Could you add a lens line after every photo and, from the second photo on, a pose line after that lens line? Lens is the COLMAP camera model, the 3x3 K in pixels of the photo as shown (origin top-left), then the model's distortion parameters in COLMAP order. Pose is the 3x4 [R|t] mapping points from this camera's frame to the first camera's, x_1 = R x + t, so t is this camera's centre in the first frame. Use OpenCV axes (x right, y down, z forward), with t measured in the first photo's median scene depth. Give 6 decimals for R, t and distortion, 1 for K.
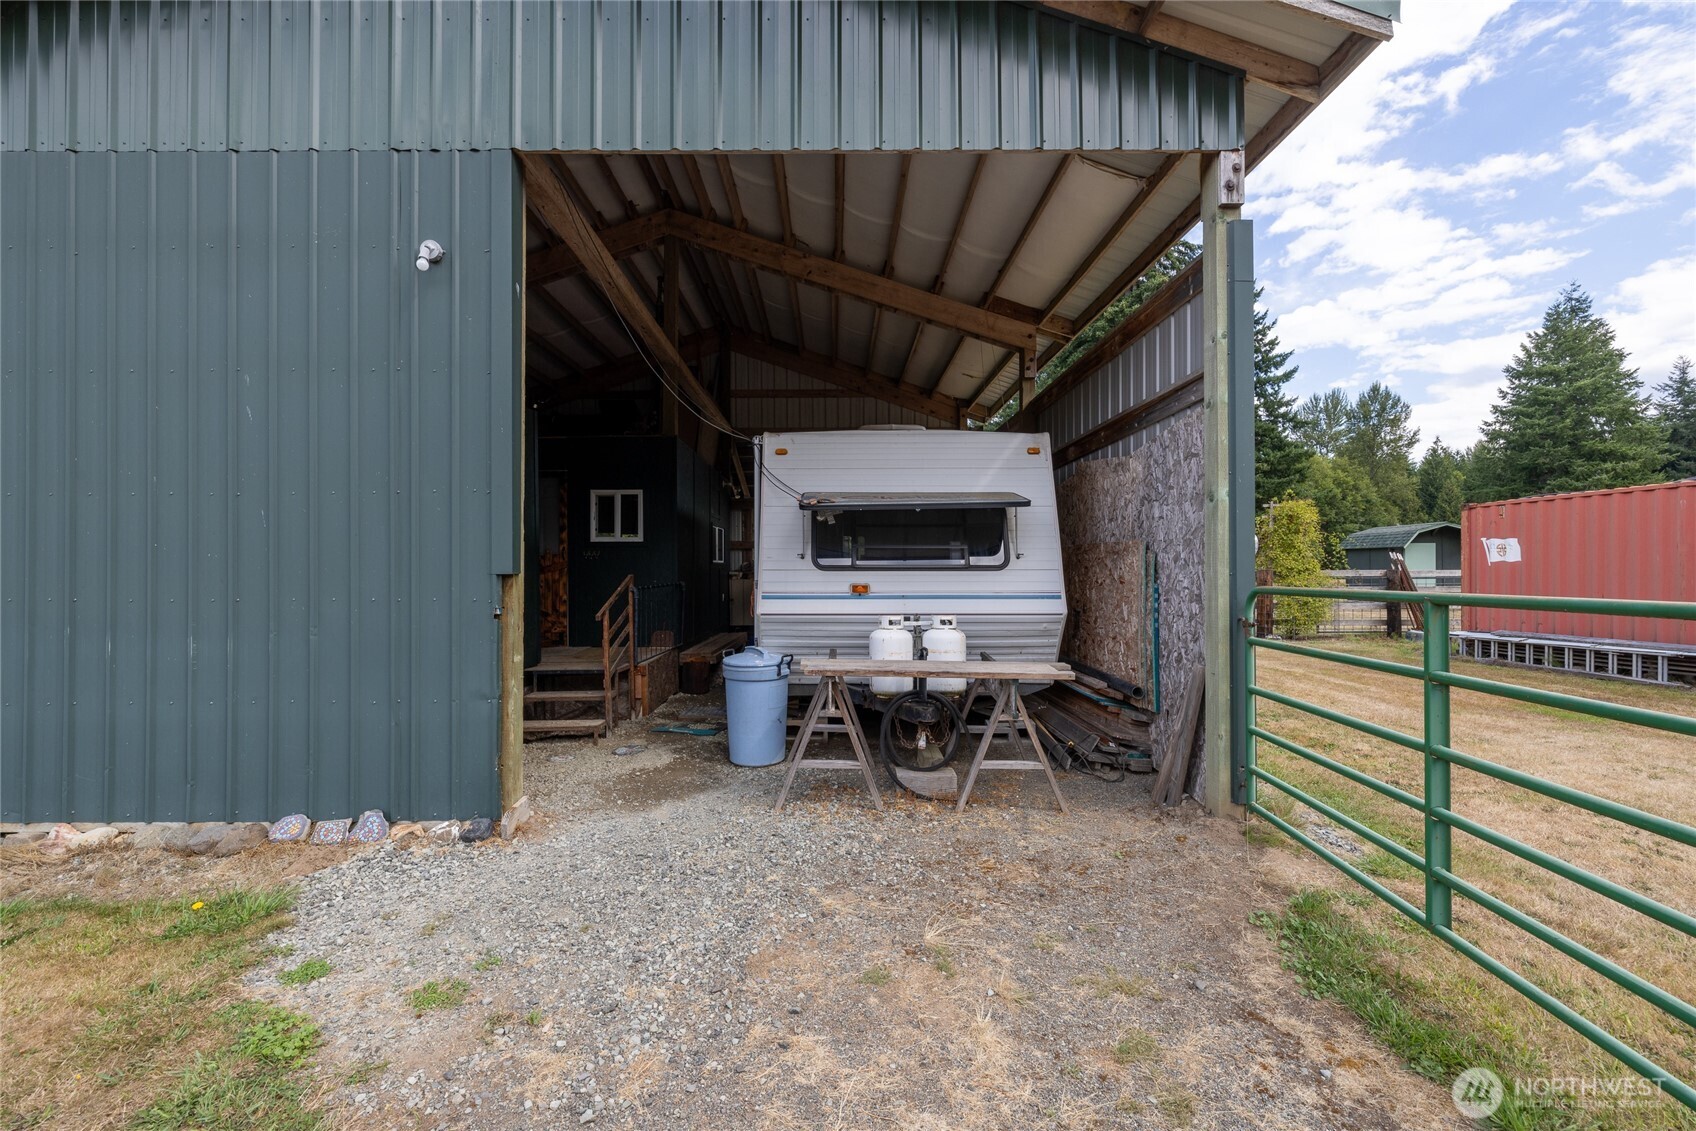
lens RADIAL K [[714.4, 0, 834.9], [0, 714.4, 562.8], [0, 0, 1]] dist [0.005778, -0.000853]
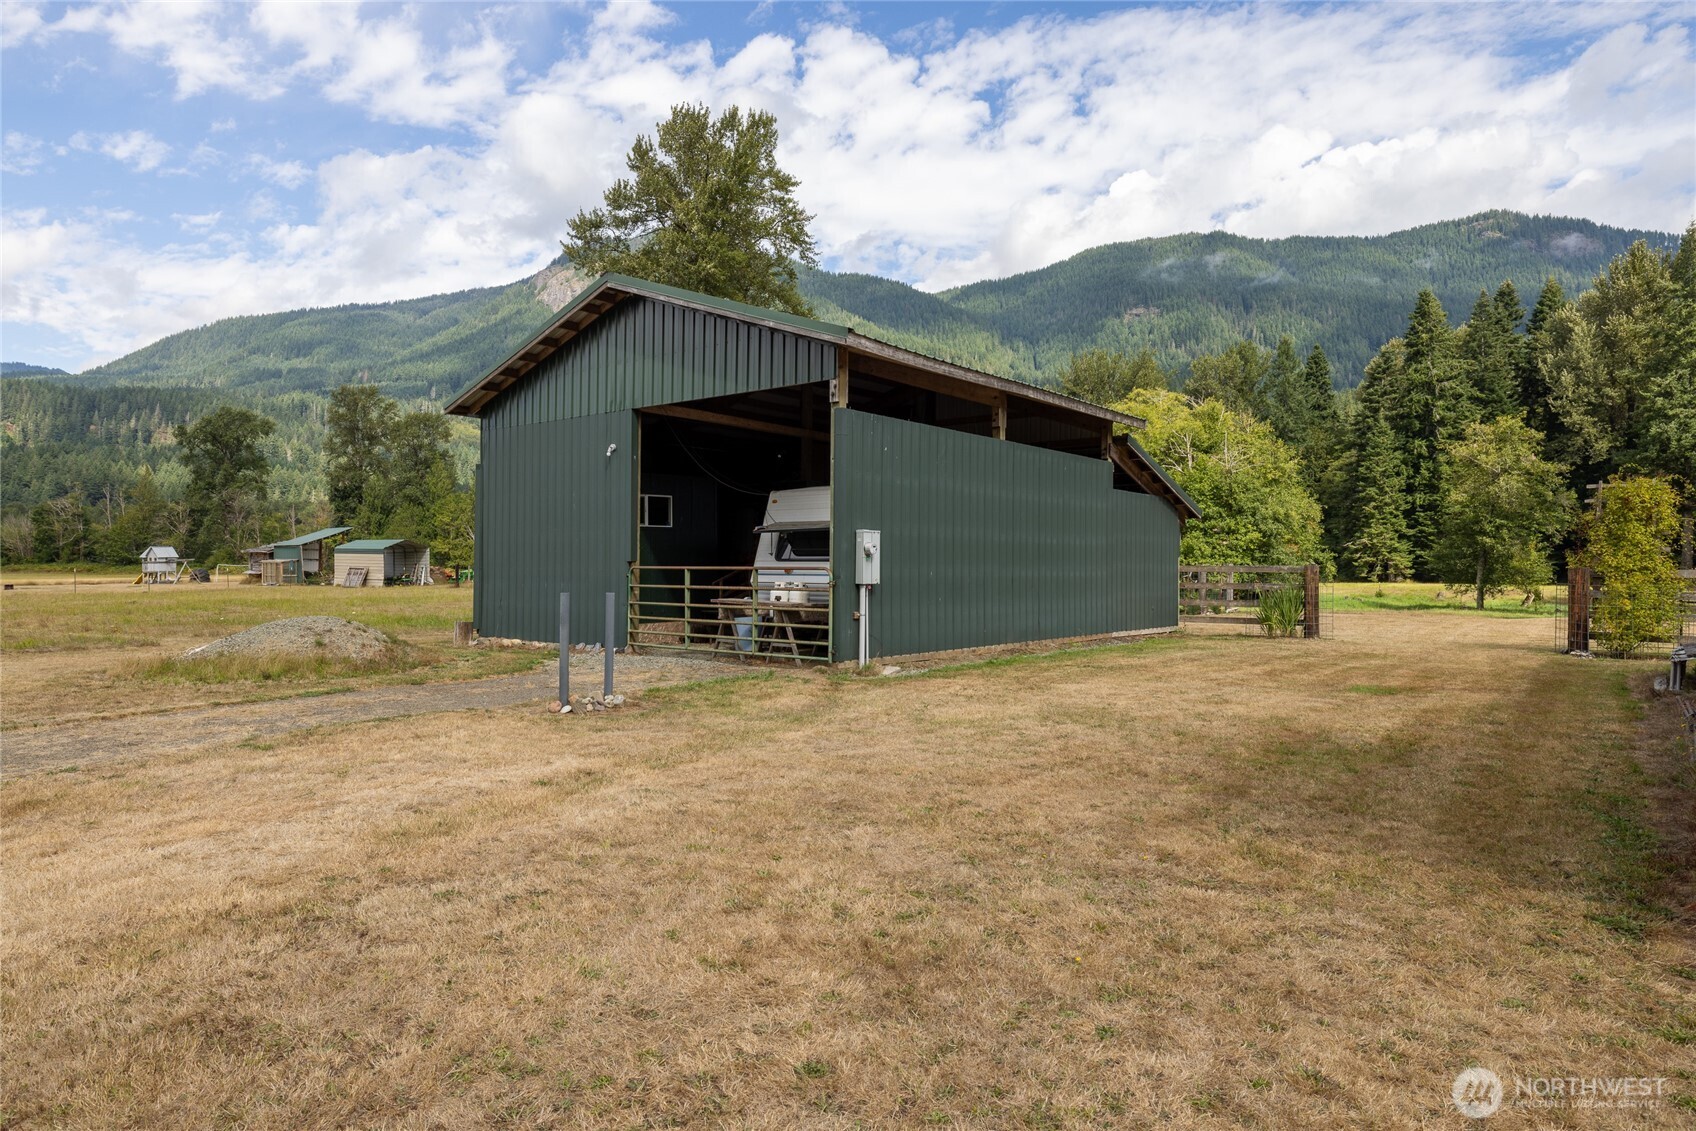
lens RADIAL K [[1019.4, 0, 832.6], [0, 1019.4, 560.7], [0, 0, 1]] dist [-0.004654, 0.004868]
pose [[0.771016, 0.001968, -0.636813, 0.135364], [-0.002011, 0.999998, 0.000656, 0.000492], [0.636813, 0.000774, 0.771018, -0.078877]]
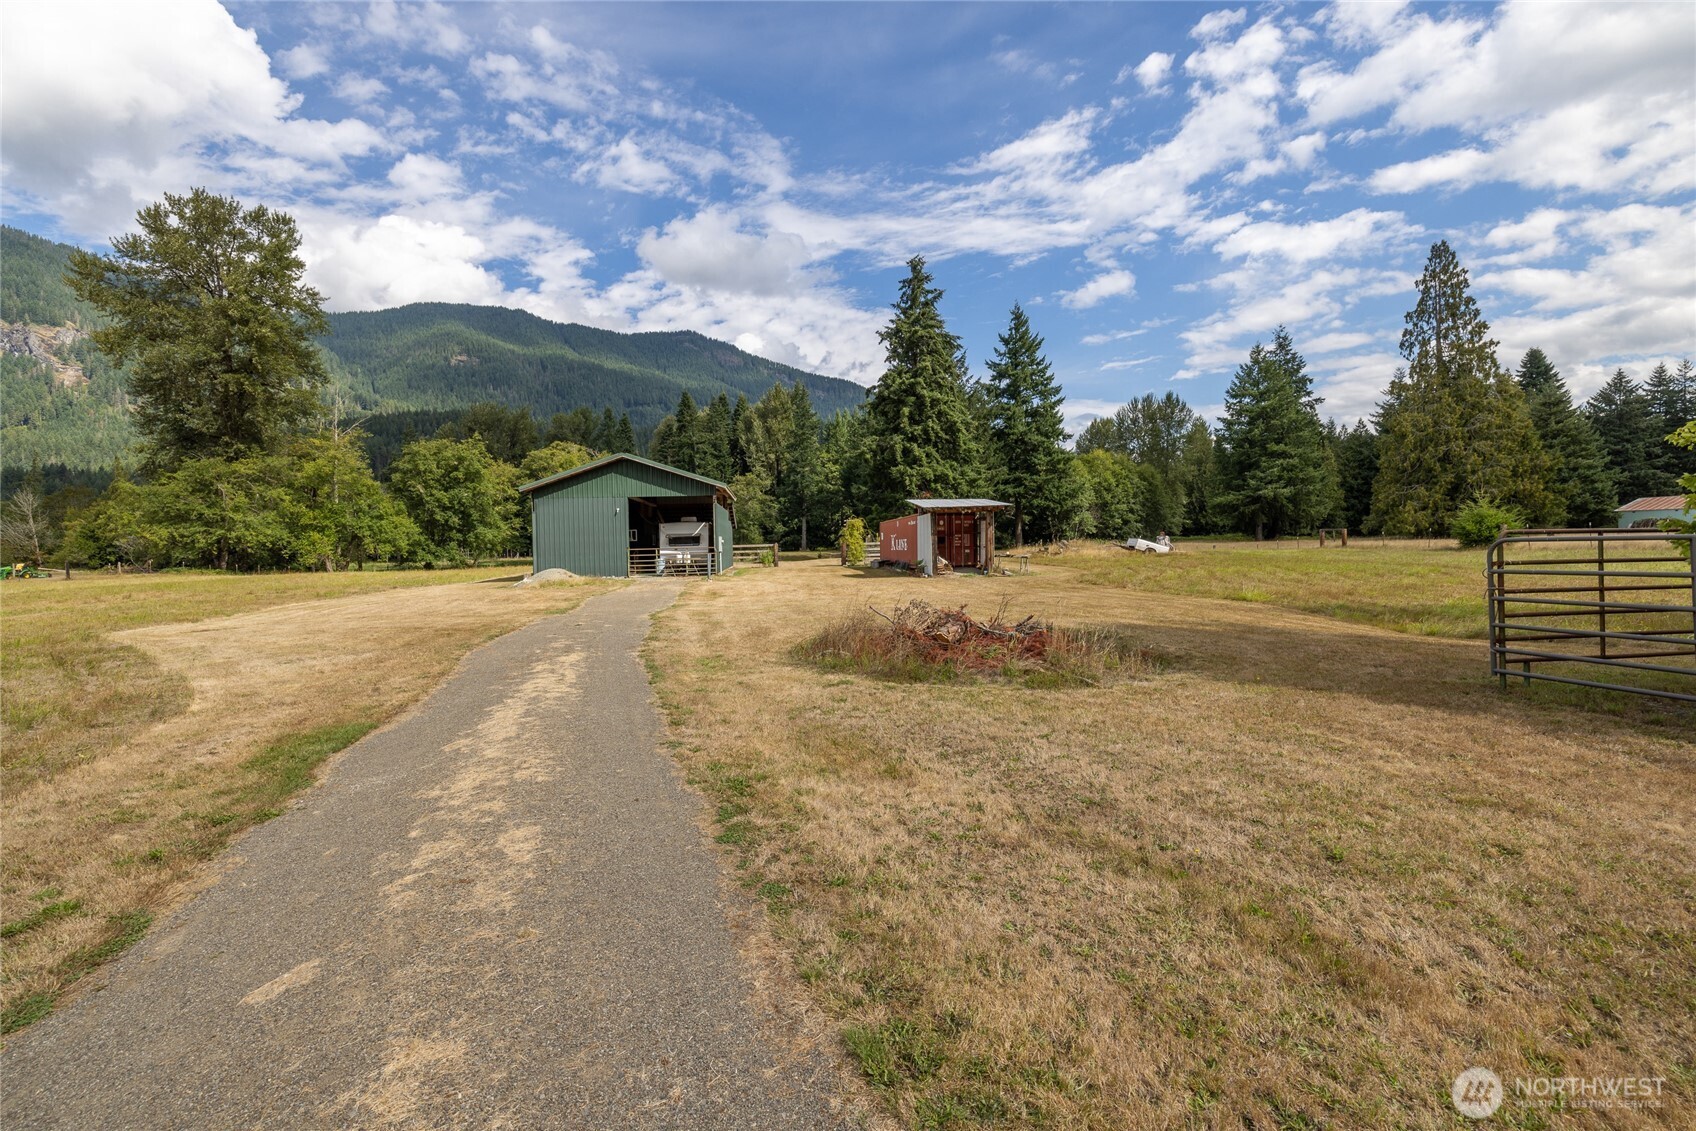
lens RADIAL K [[714.4, 0, 824.6], [0, 714.4, 557.4], [0, 0, 1]] dist [0.005778, -0.000853]
pose [[0.997495, -0.023481, 0.066723, 0.065090], [0.021688, 0.999387, 0.027464, -0.002498], [-0.067327, -0.025948, 0.997394, -0.381858]]
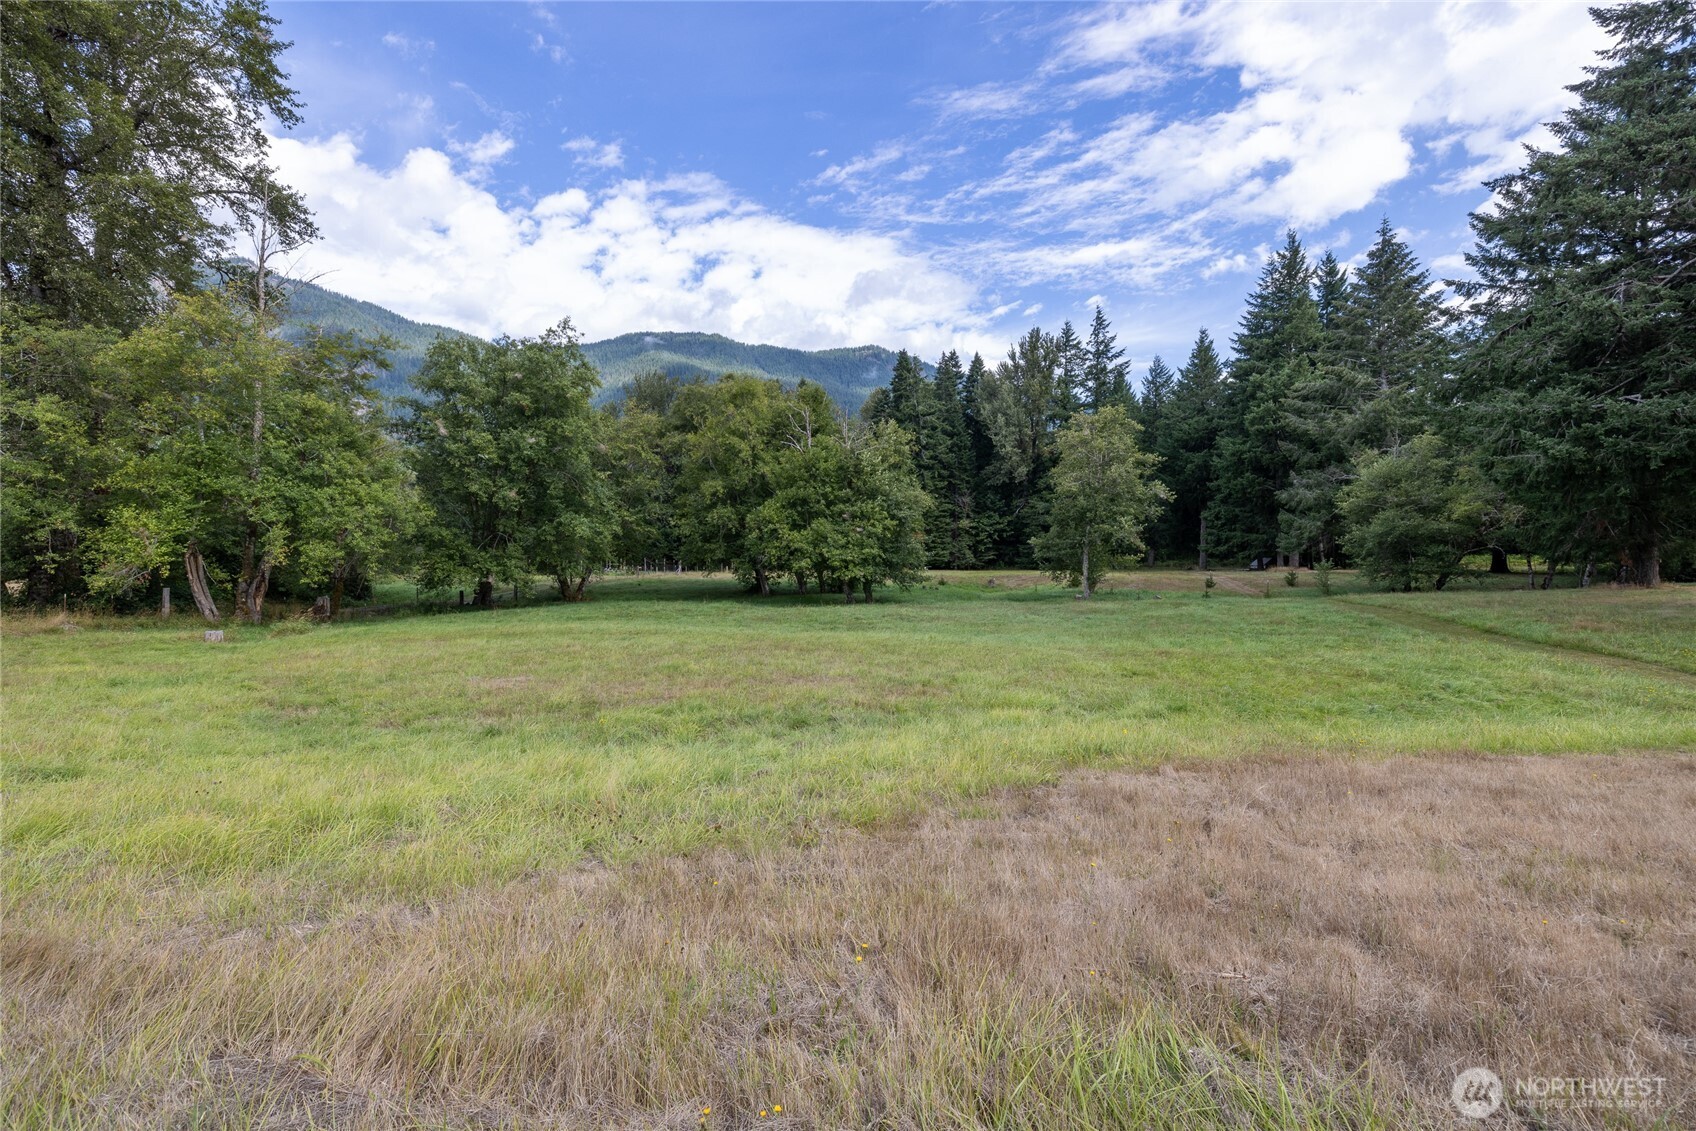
lens RADIAL K [[714.4, 0, 832.0], [0, 714.4, 554.6], [0, 0, 1]] dist [0.005778, -0.000853]
pose [[0.985808, -0.007725, -0.167699, -0.127318], [0.007804, 0.999970, -0.000193, 0.003022], [0.167695, -0.001119, 0.985838, 0.340744]]
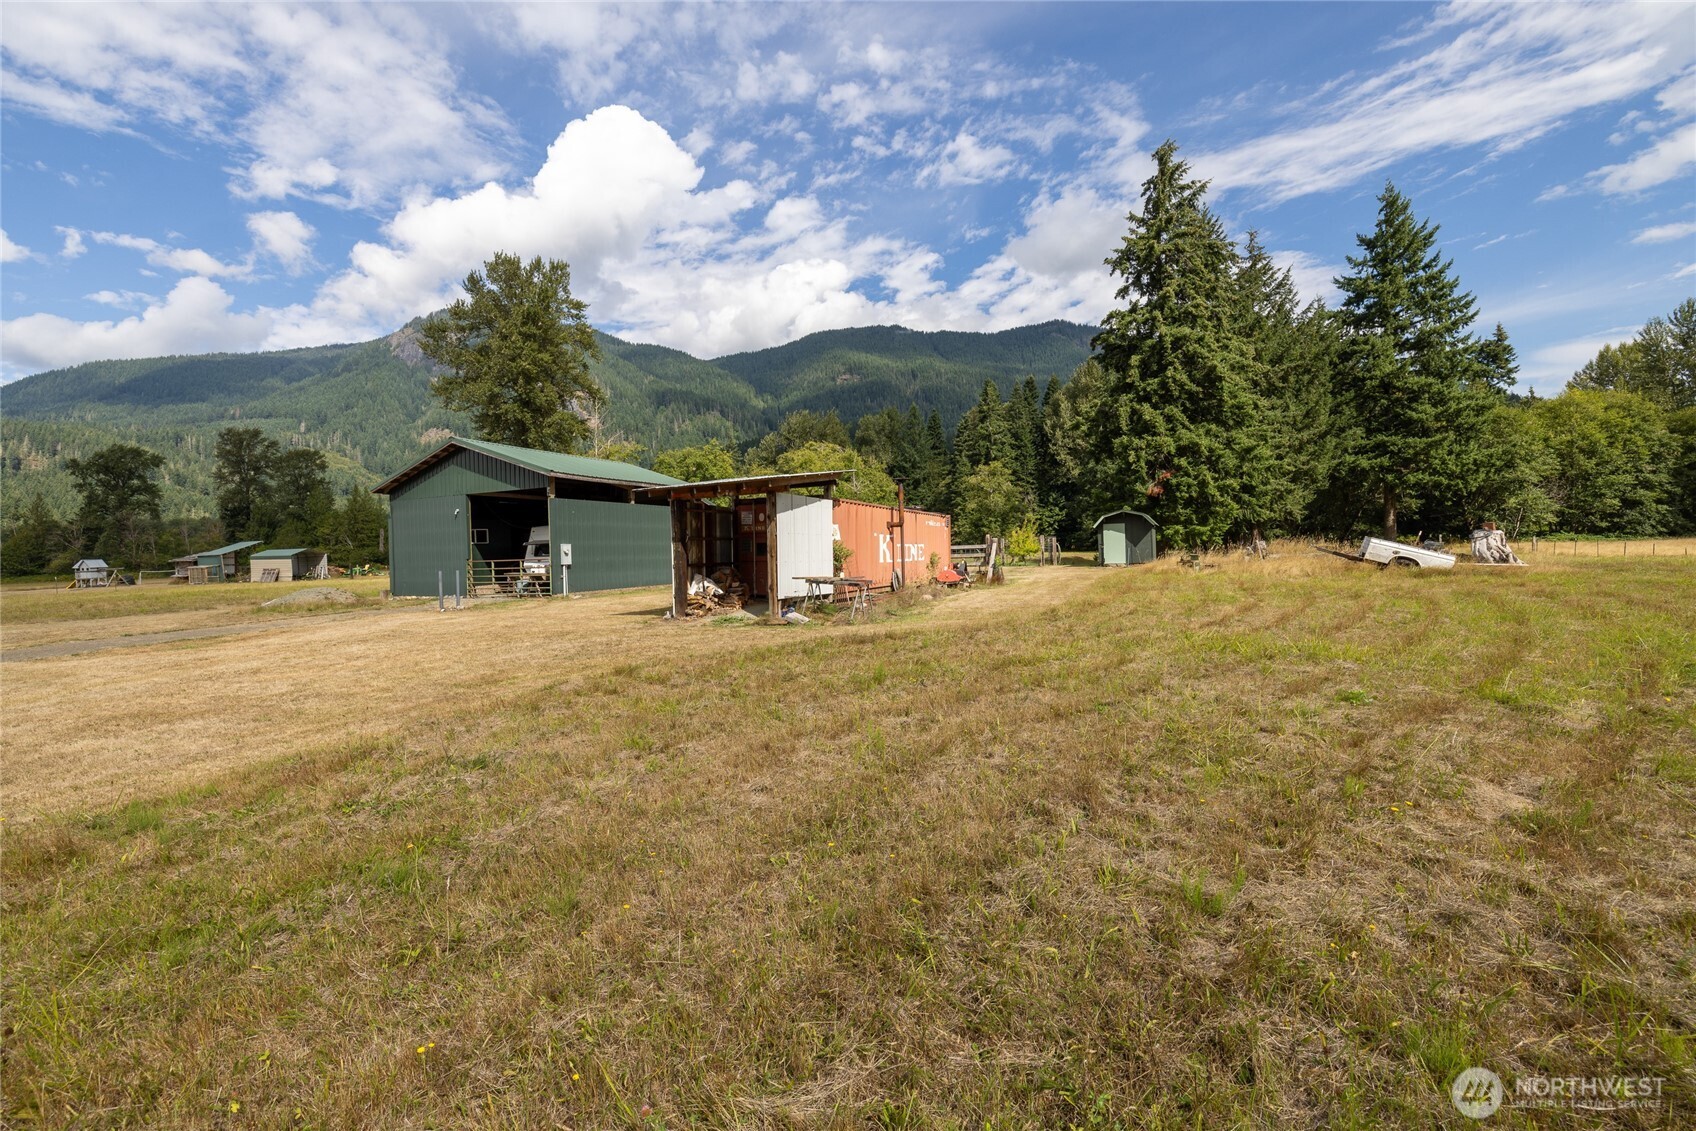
lens RADIAL K [[714.4, 0, 824.7], [0, 714.4, 562.1], [0, 0, 1]] dist [0.005778, -0.000853]
pose [[0.904634, -0.018054, -0.425807, 0.269114], [0.030969, 0.999246, 0.023428, -0.000350], [0.425063, -0.034380, 0.904511, -0.180486]]
